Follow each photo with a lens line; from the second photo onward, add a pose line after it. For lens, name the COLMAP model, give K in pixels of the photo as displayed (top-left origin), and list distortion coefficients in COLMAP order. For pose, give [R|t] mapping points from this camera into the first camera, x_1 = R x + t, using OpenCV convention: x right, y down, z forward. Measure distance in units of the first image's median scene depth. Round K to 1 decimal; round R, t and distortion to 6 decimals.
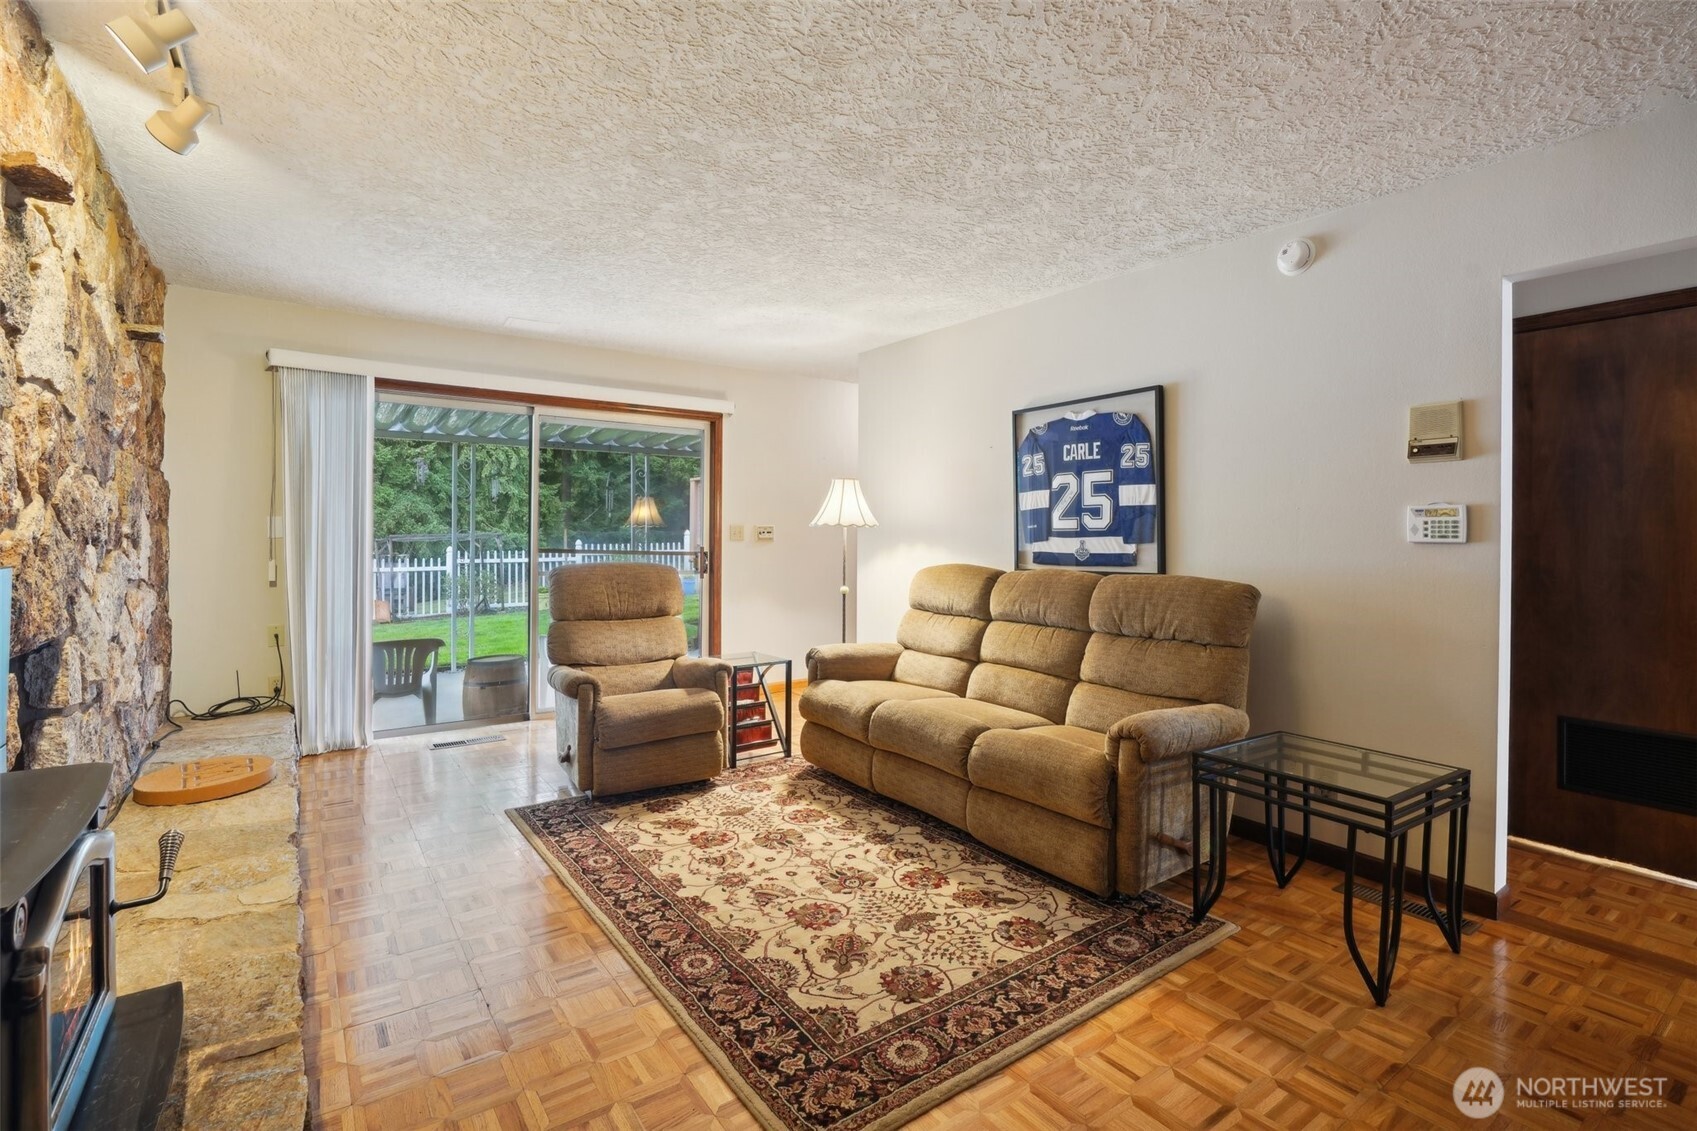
lens RADIAL K [[768.5, 0, 844.3], [0, 768.5, 538.7], [0, 0, 1]] dist [-0.010777, 0.002620]
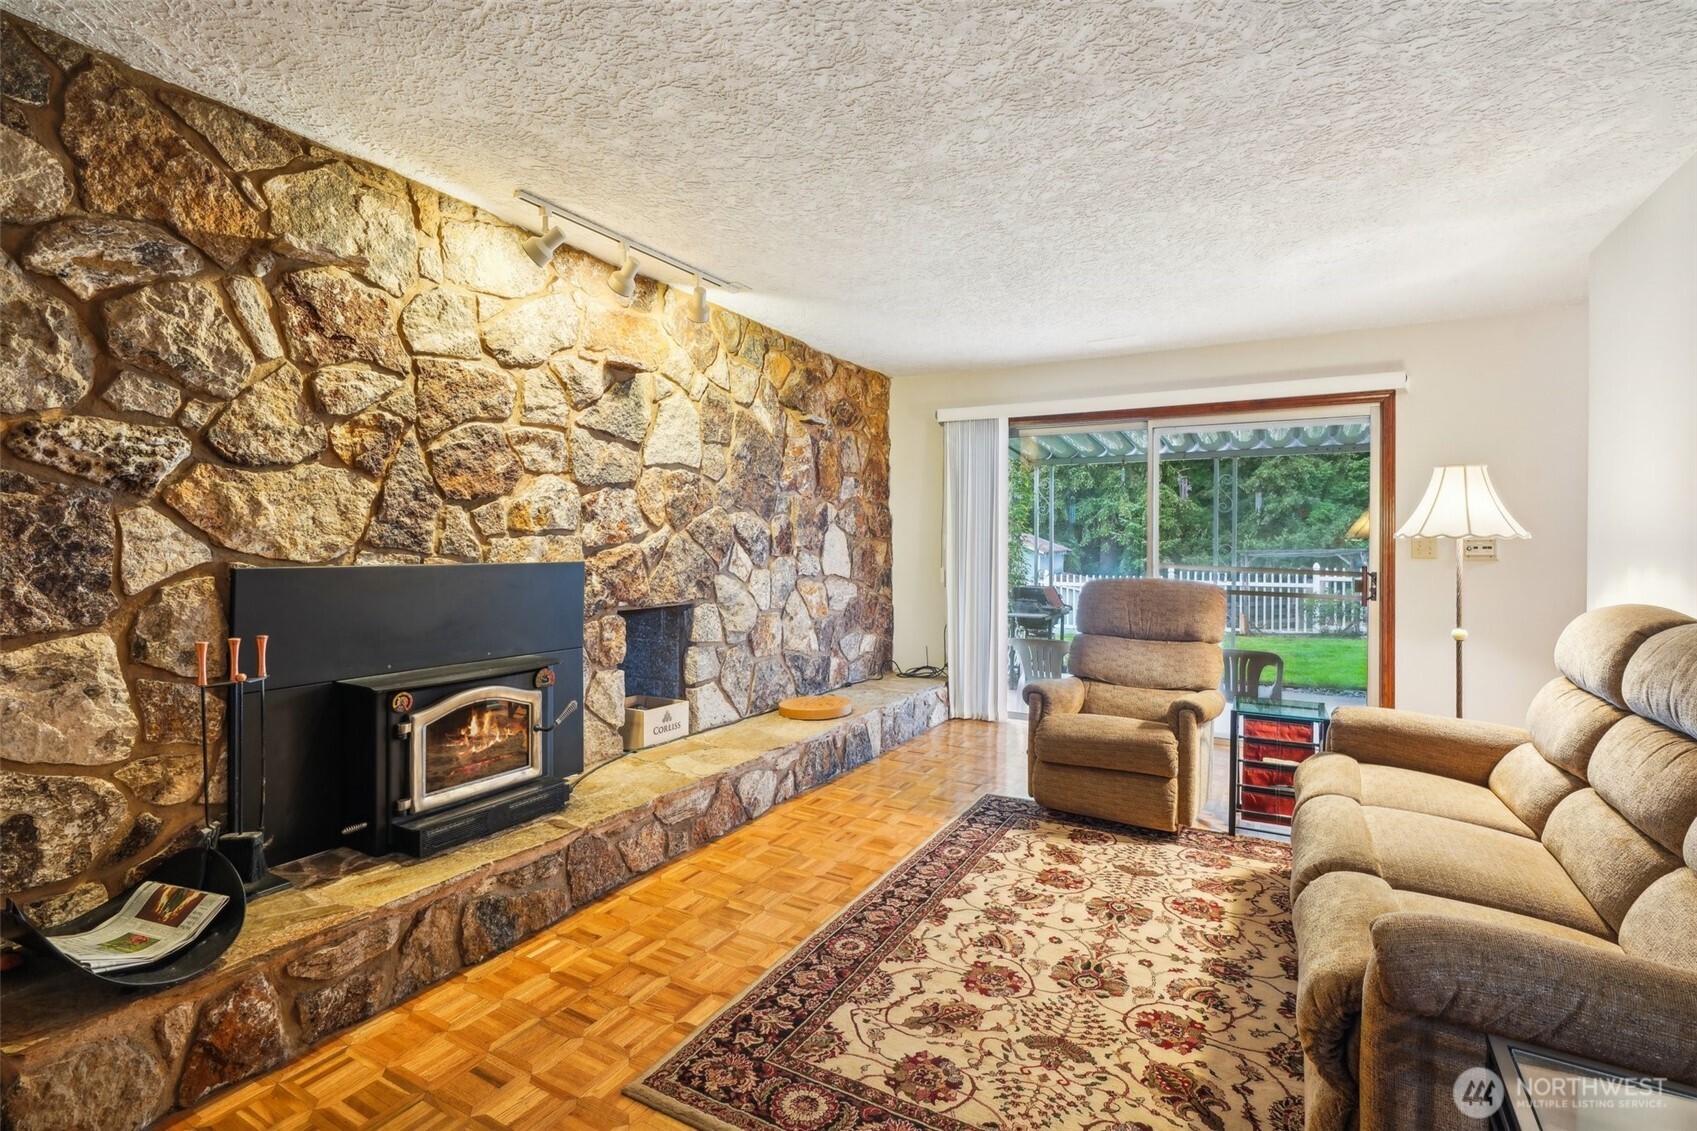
lens RADIAL K [[768.5, 0, 855.2], [0, 768.5, 551.3], [0, 0, 1]] dist [-0.010777, 0.002620]
pose [[0.439394, 0.006660, -0.898270, 0.578318], [-0.010777, 0.999940, 0.002142, -0.000624], [0.898230, 0.008740, 0.439440, 0.396692]]
